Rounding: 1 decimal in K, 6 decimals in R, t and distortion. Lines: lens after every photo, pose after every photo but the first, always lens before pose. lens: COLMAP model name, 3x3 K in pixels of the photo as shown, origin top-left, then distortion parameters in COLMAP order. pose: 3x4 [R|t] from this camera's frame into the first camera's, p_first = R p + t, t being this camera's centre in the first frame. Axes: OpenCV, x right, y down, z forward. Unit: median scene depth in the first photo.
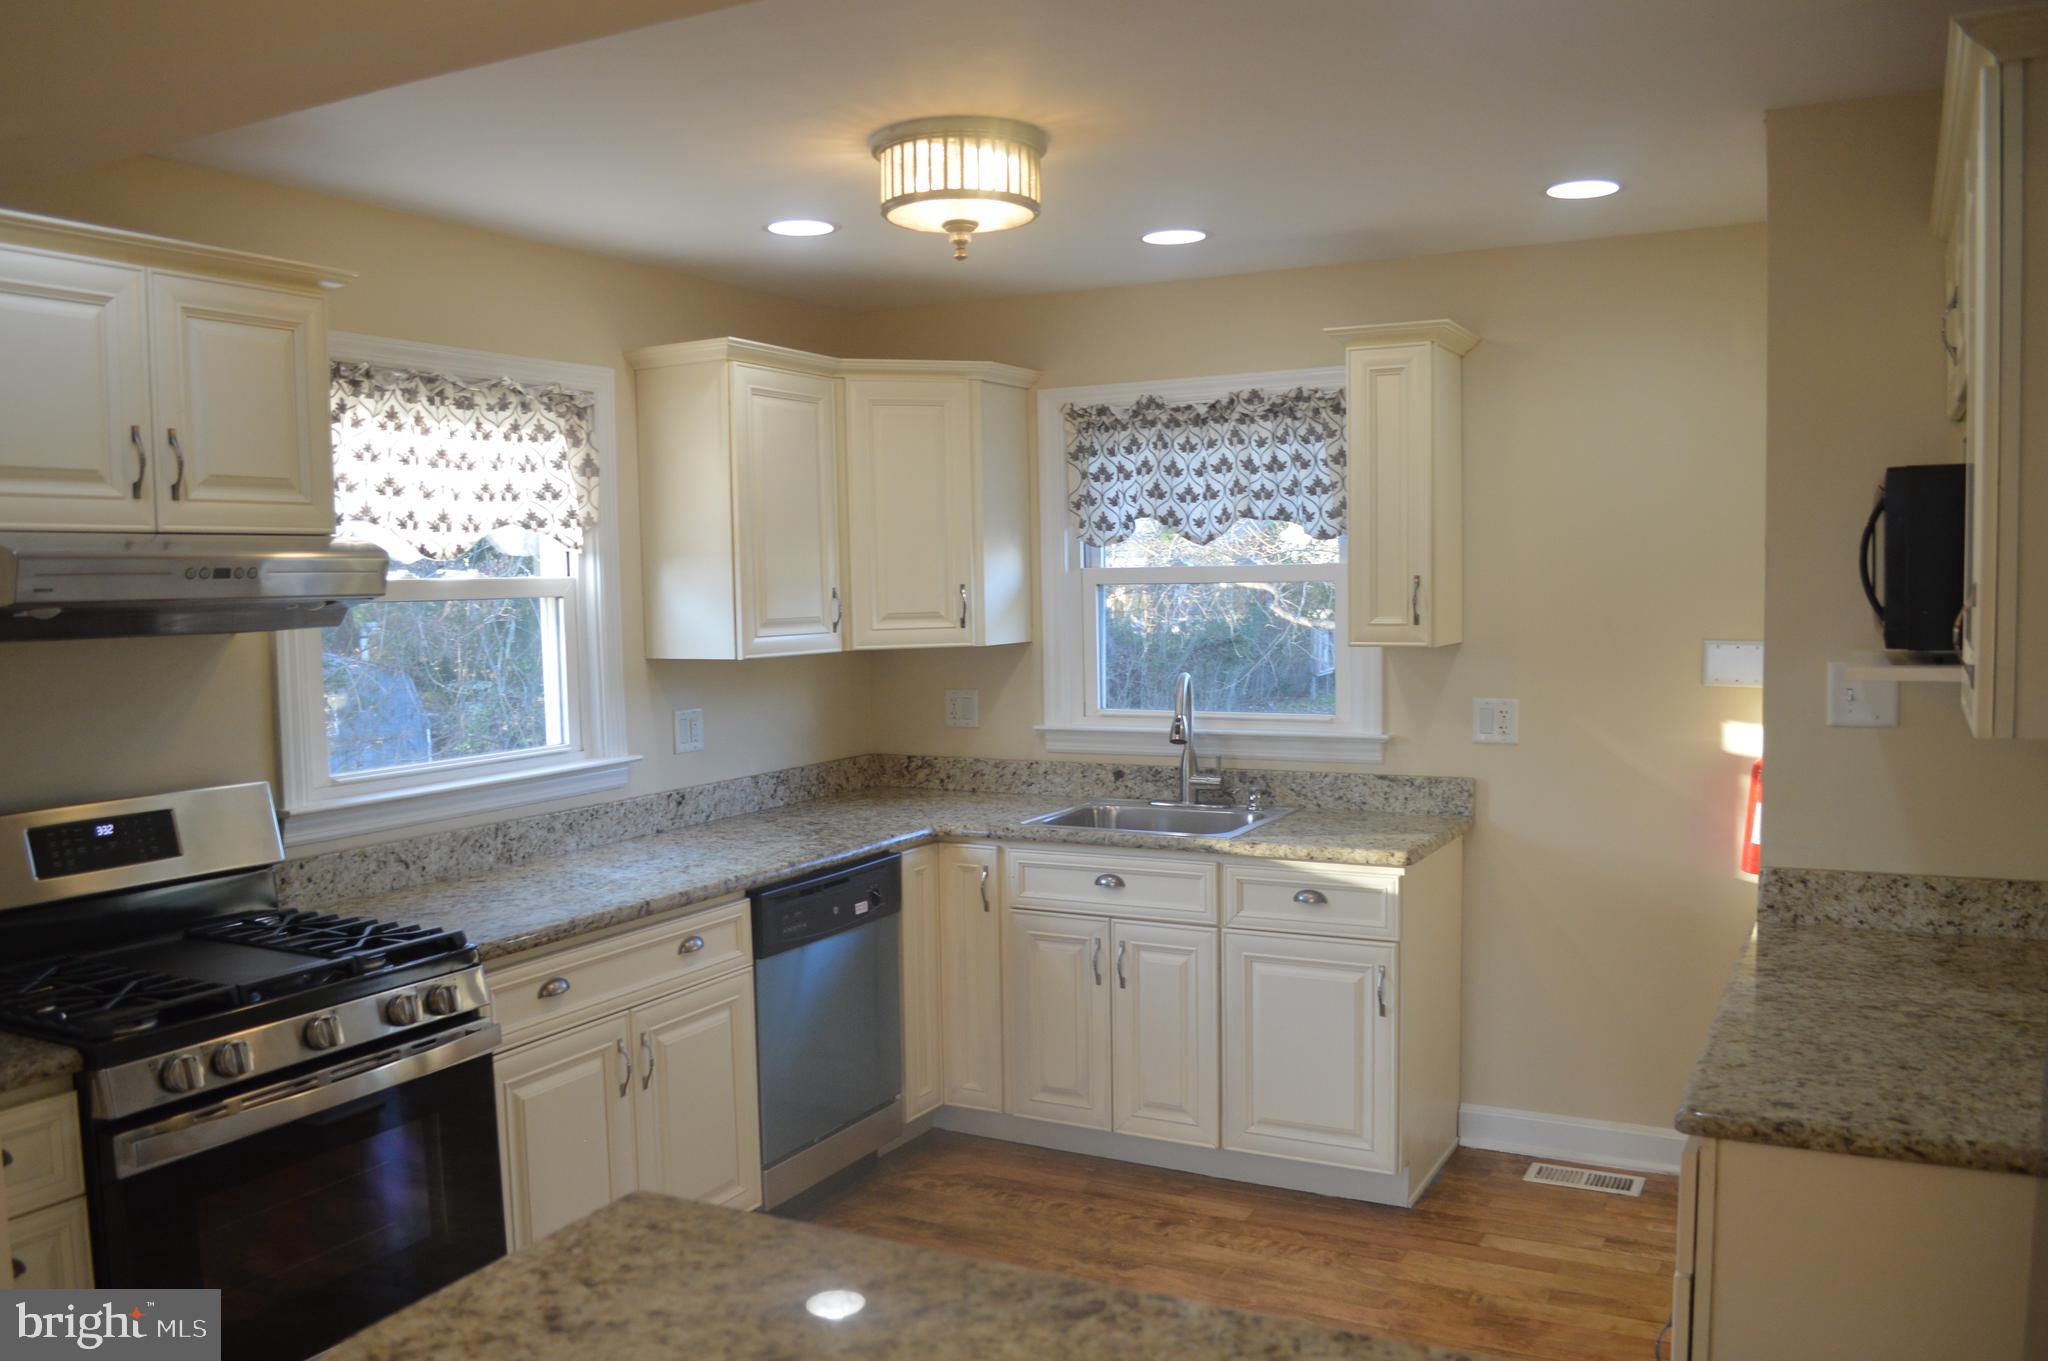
lens RADIAL K [[1634.6, 0, 1015.9], [0, 1634.6, 712.2], [0, 0, 1]] dist [-0.086683, 0.019522]
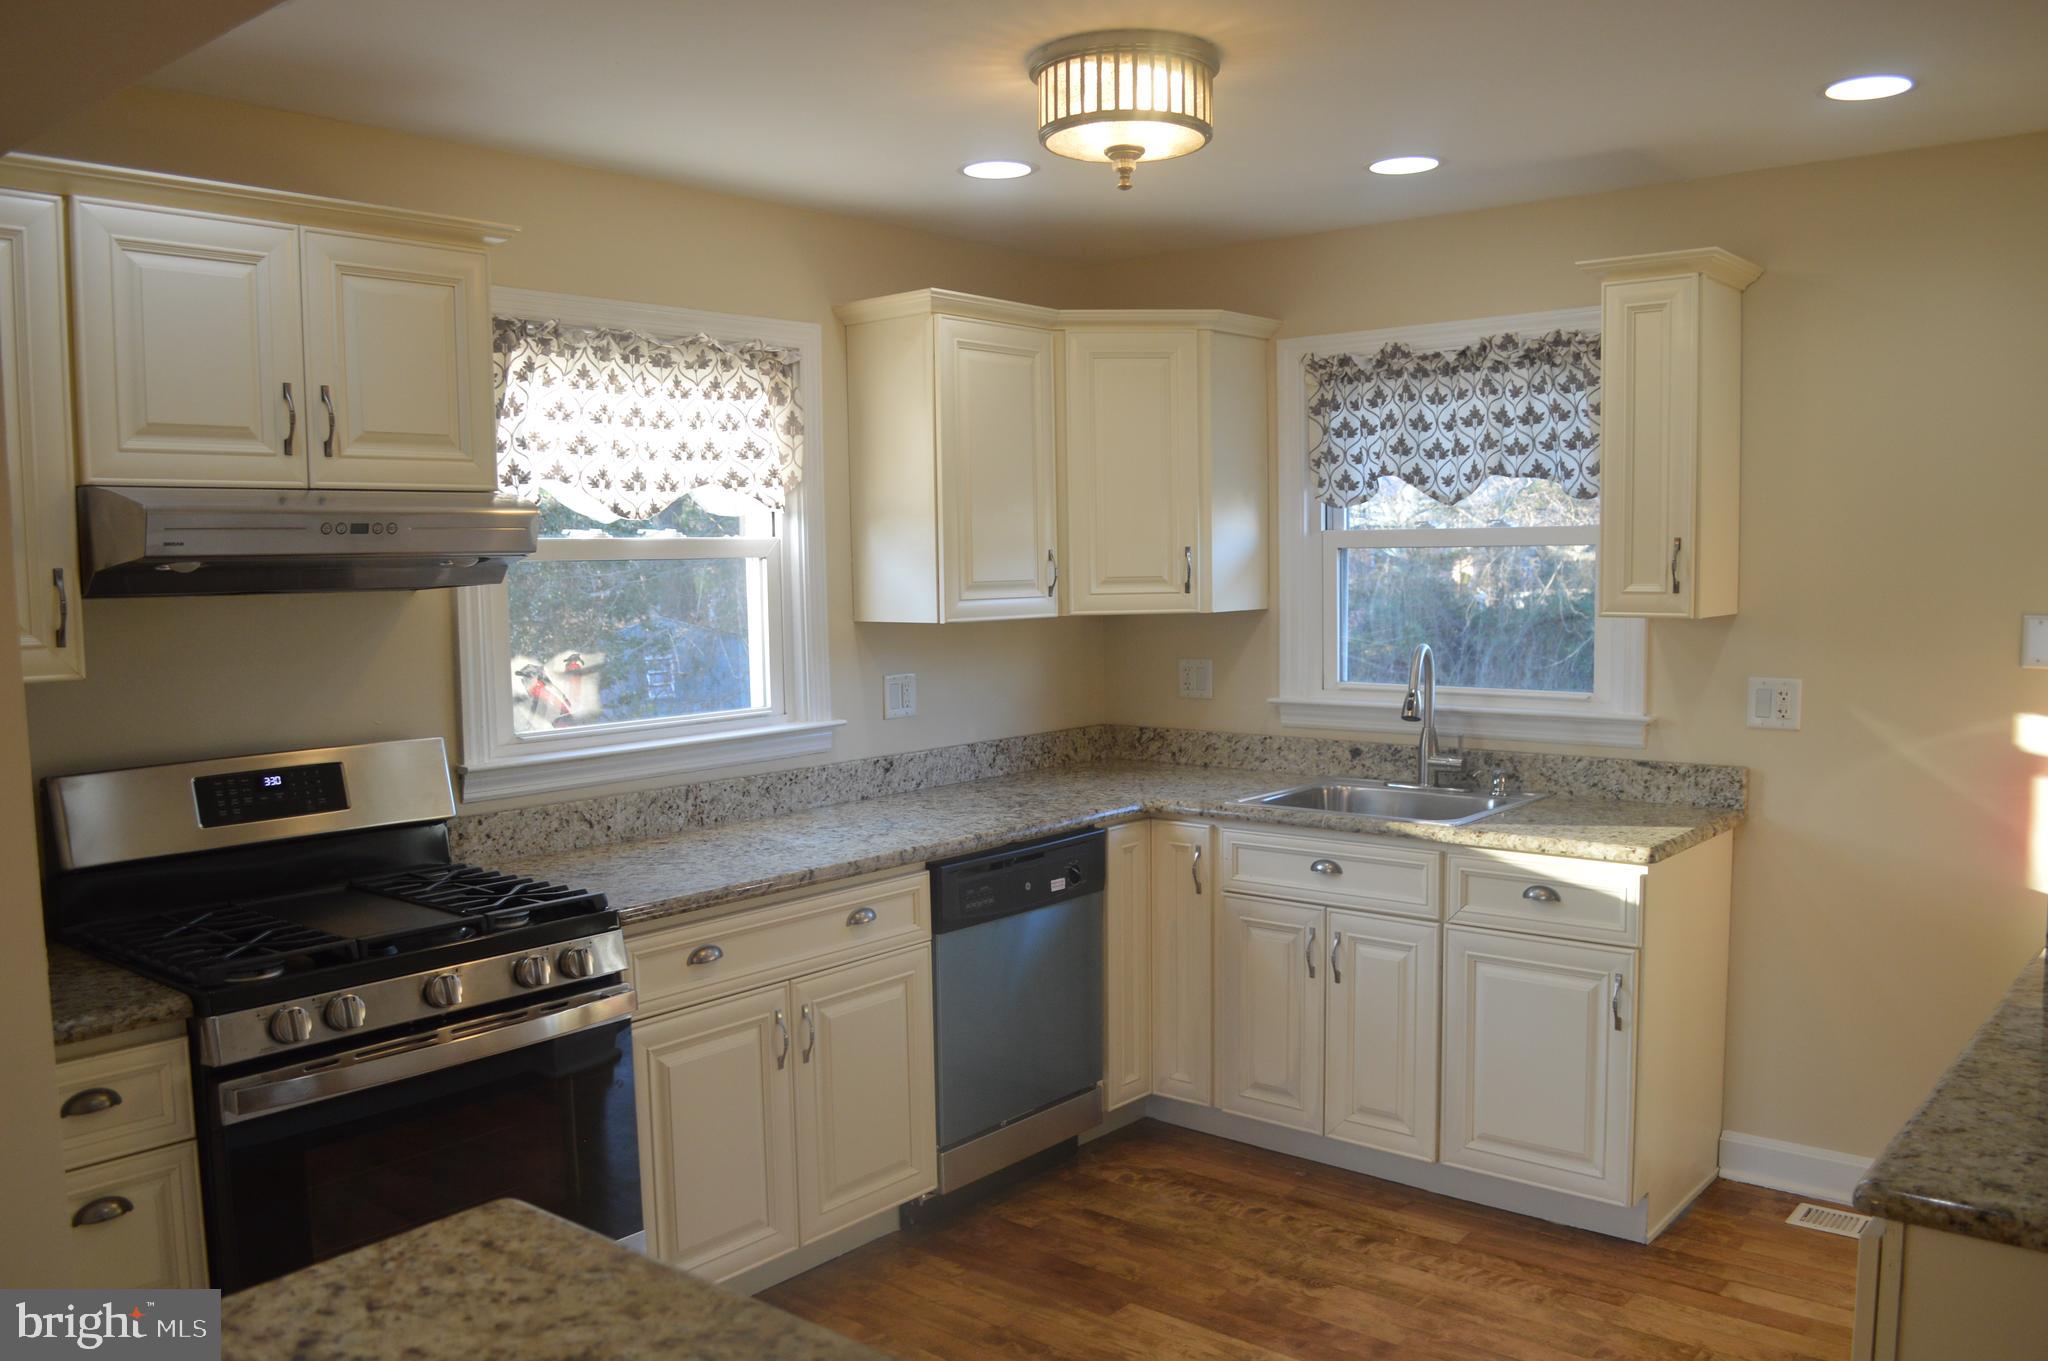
lens RADIAL K [[1634.6, 0, 1015.9], [0, 1634.6, 712.2], [0, 0, 1]] dist [-0.086683, 0.019522]
pose [[0.978327, 0.022039, -0.205890, 0.074187], [-0.018327, 0.999634, 0.019922, 0.000360], [0.206253, -0.015717, 0.978372, 0.060637]]
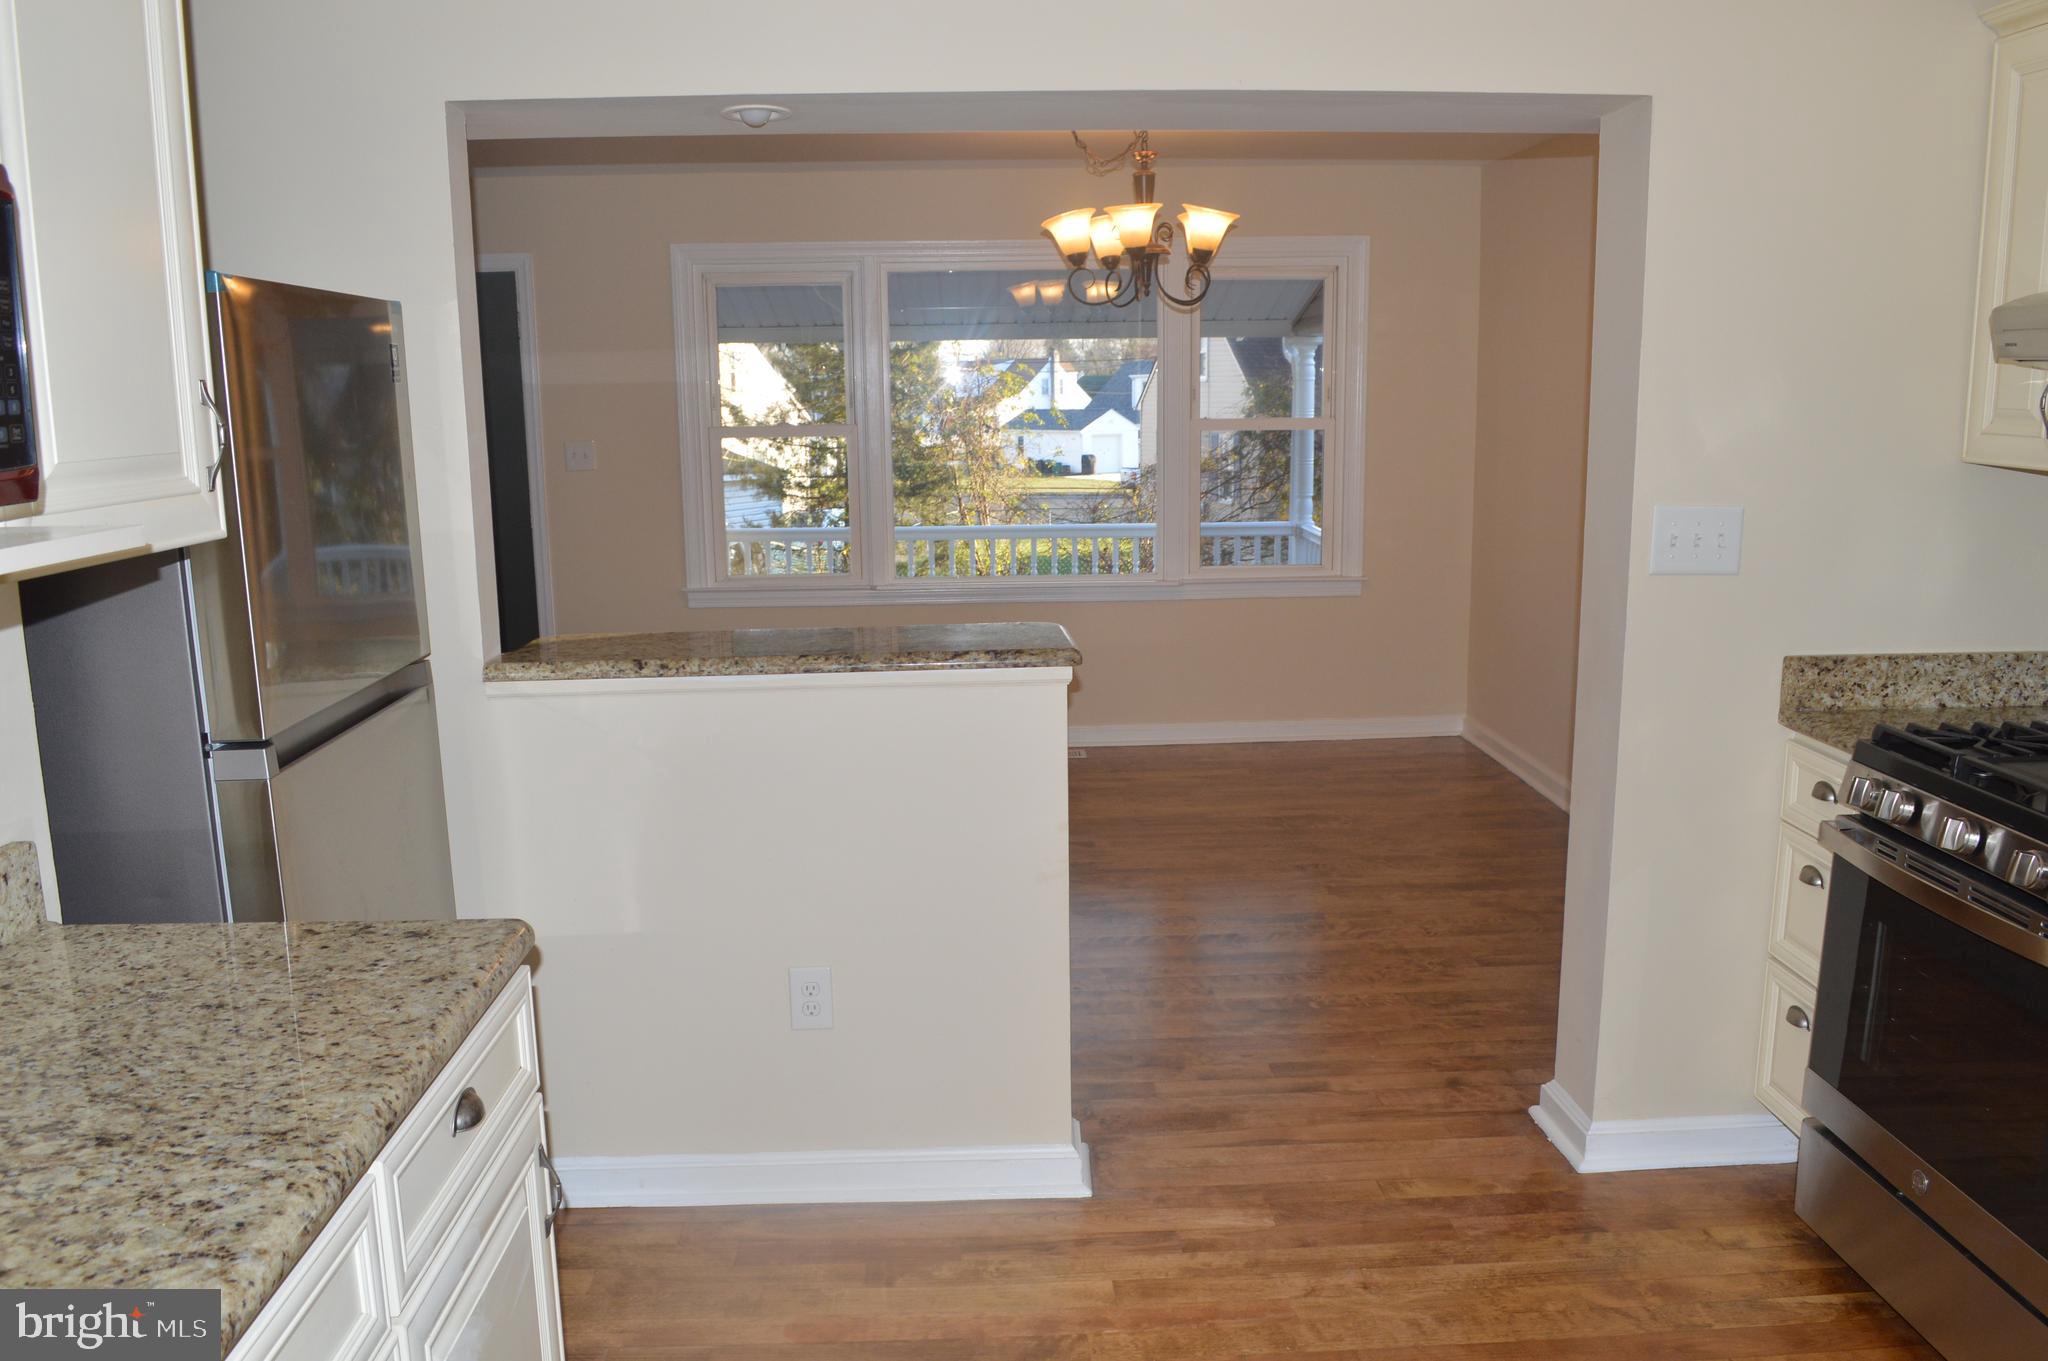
lens RADIAL K [[1634.6, 0, 1015.9], [0, 1634.6, 712.2], [0, 0, 1]] dist [-0.086683, 0.019522]
pose [[-0.863877, 0.127348, -0.487339, 0.296085], [-0.011801, 0.962130, 0.272337, -0.068832], [0.503565, 0.241017, -0.829658, 0.919889]]
